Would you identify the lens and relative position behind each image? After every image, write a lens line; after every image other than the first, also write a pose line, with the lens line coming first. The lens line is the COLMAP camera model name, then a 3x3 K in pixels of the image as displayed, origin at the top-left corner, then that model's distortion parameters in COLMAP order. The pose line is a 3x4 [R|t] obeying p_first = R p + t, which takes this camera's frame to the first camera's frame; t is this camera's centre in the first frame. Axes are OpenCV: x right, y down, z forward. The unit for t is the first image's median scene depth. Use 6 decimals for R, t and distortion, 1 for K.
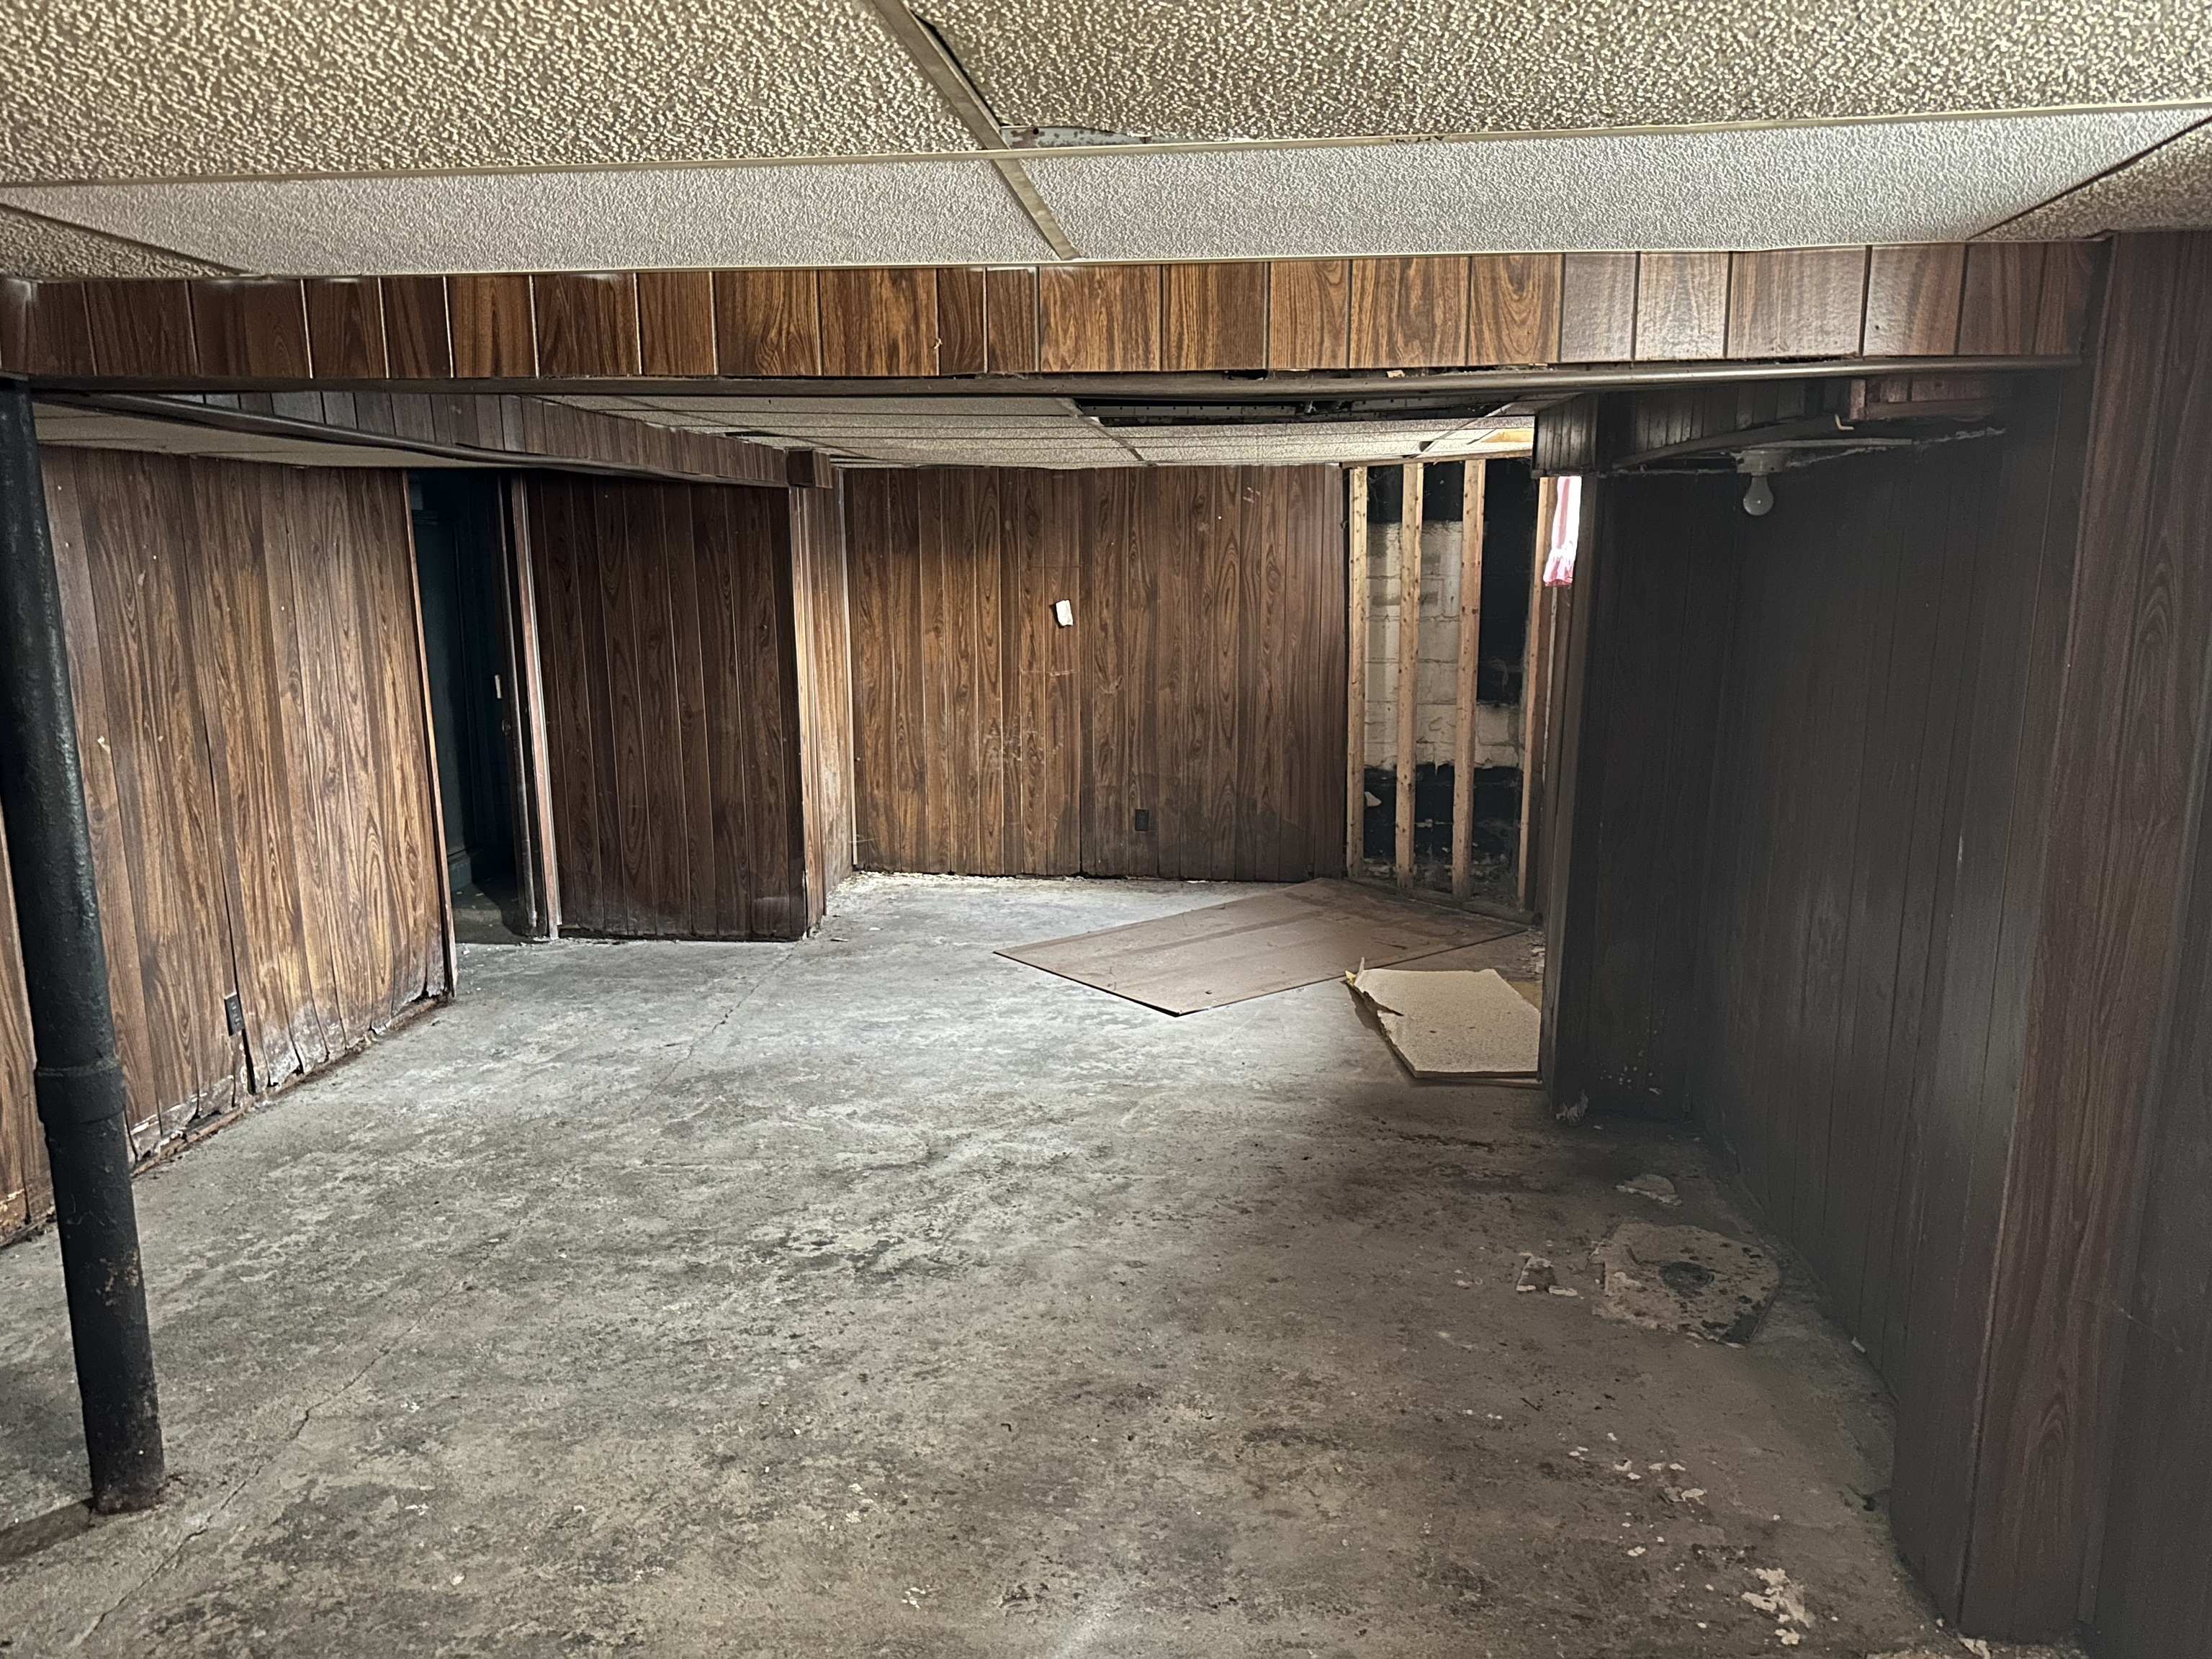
lens RADIAL K [[1547.2, 0, 1105.7], [0, 1547.2, 845.3], [0, 0, 1]] dist [-0.041372, -0.010577]
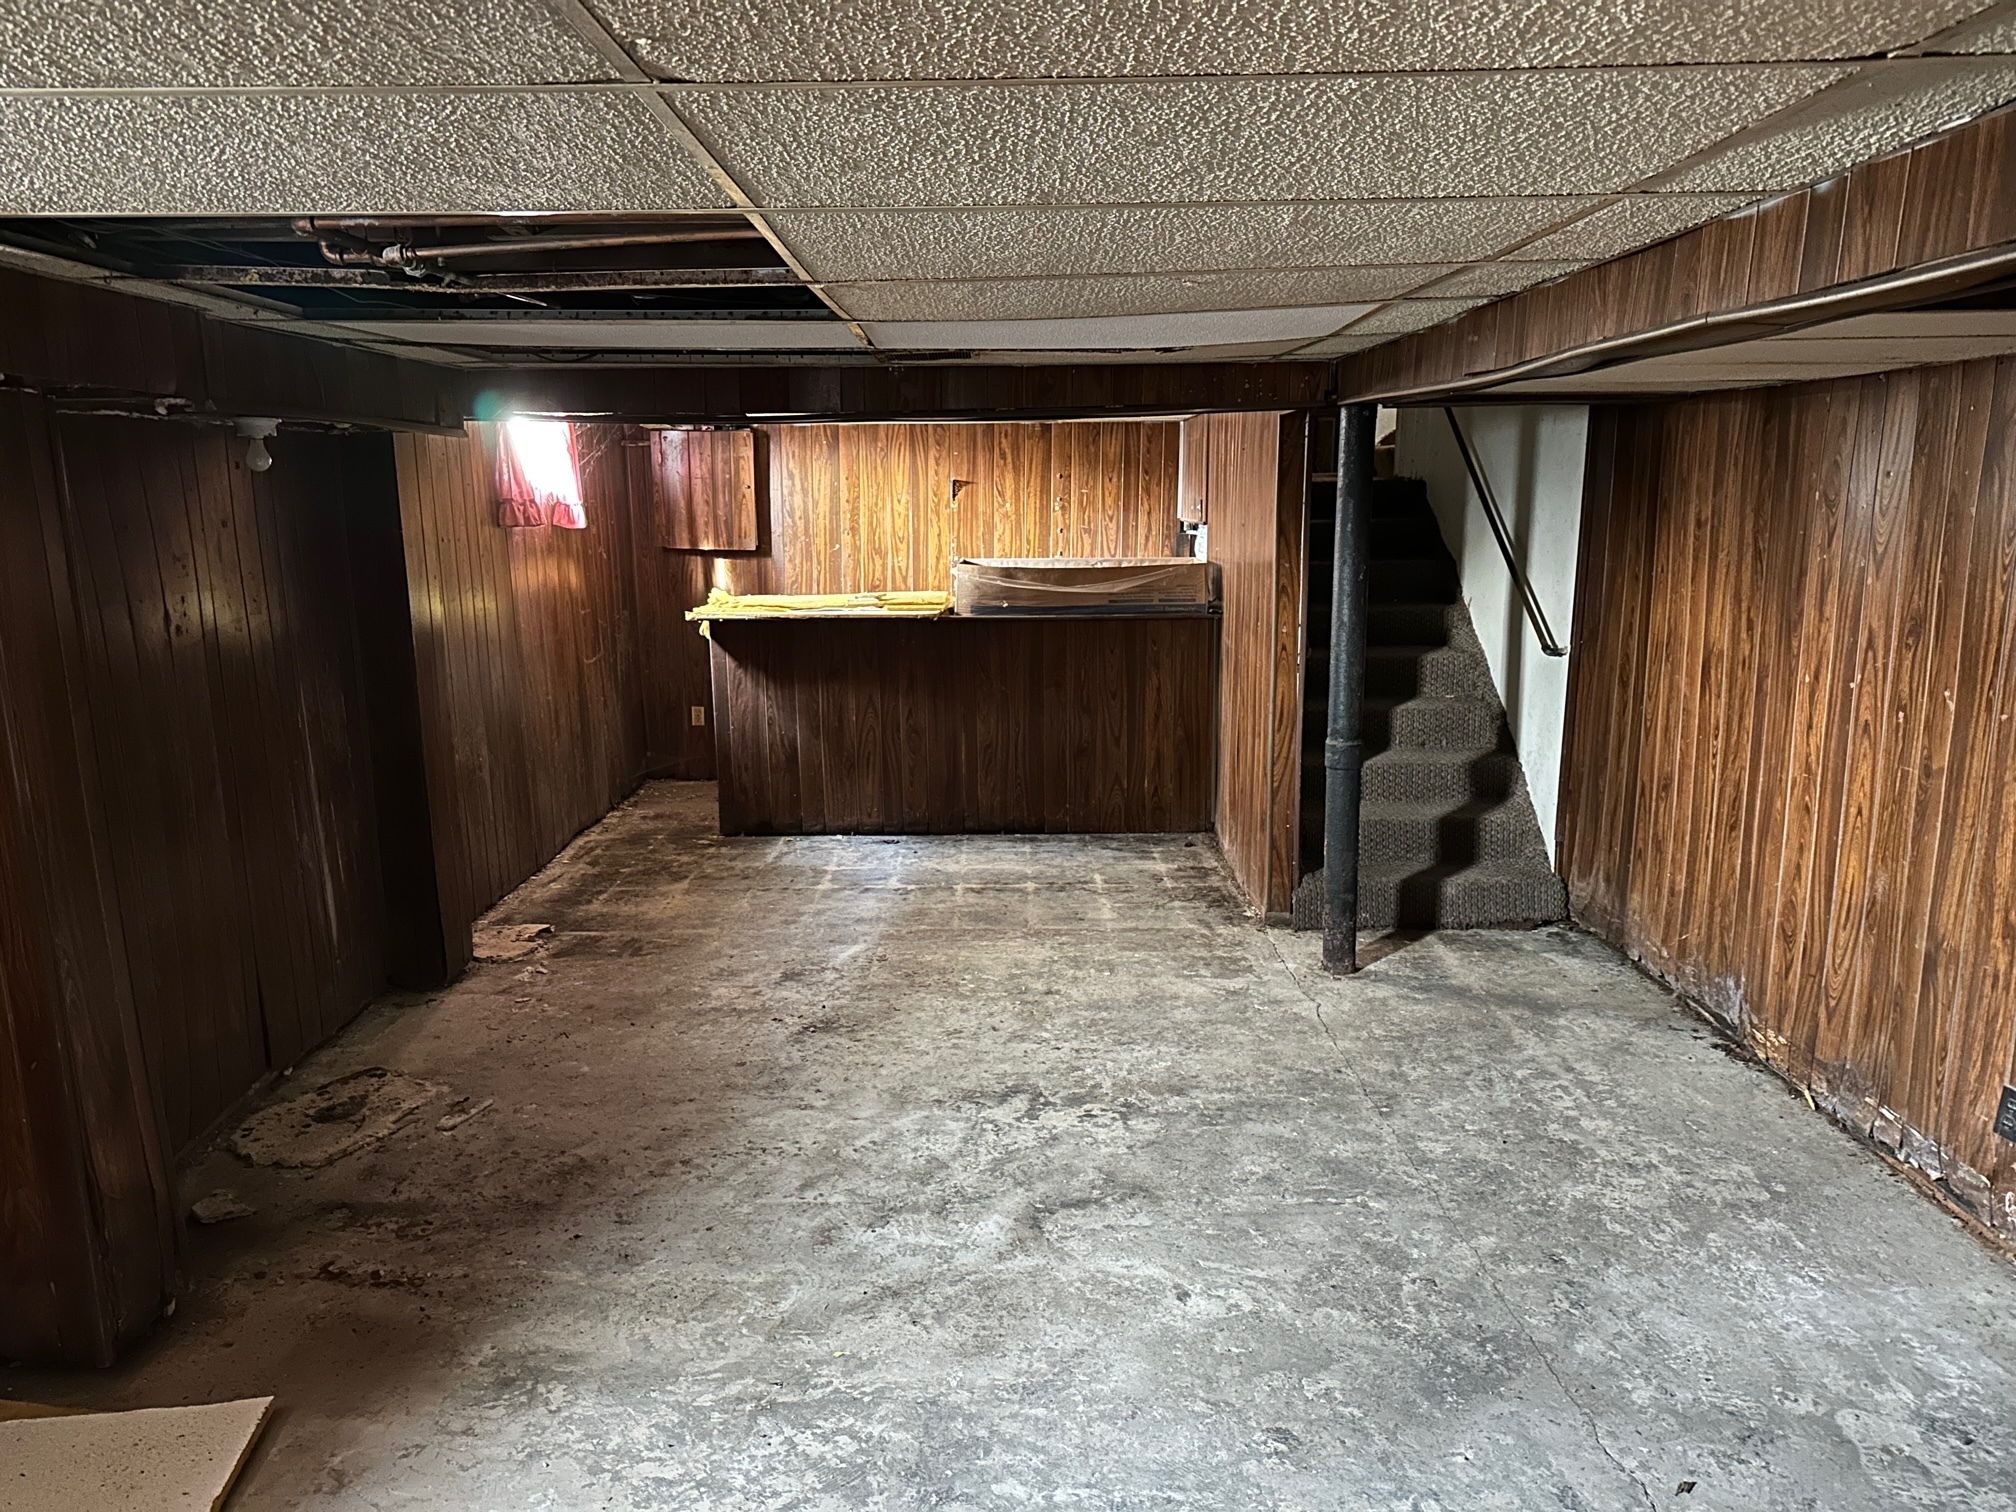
lens RADIAL K [[1410.1, 0, 1006.2], [0, 1410.1, 759.0], [0, 0, 1]] dist [-0.041372, -0.010577]
pose [[-0.995859, 0.022722, -0.088031, -0.040310], [-0.010997, 0.931053, 0.364719, -0.330871], [0.090249, 0.364177, -0.926947, 1.743464]]
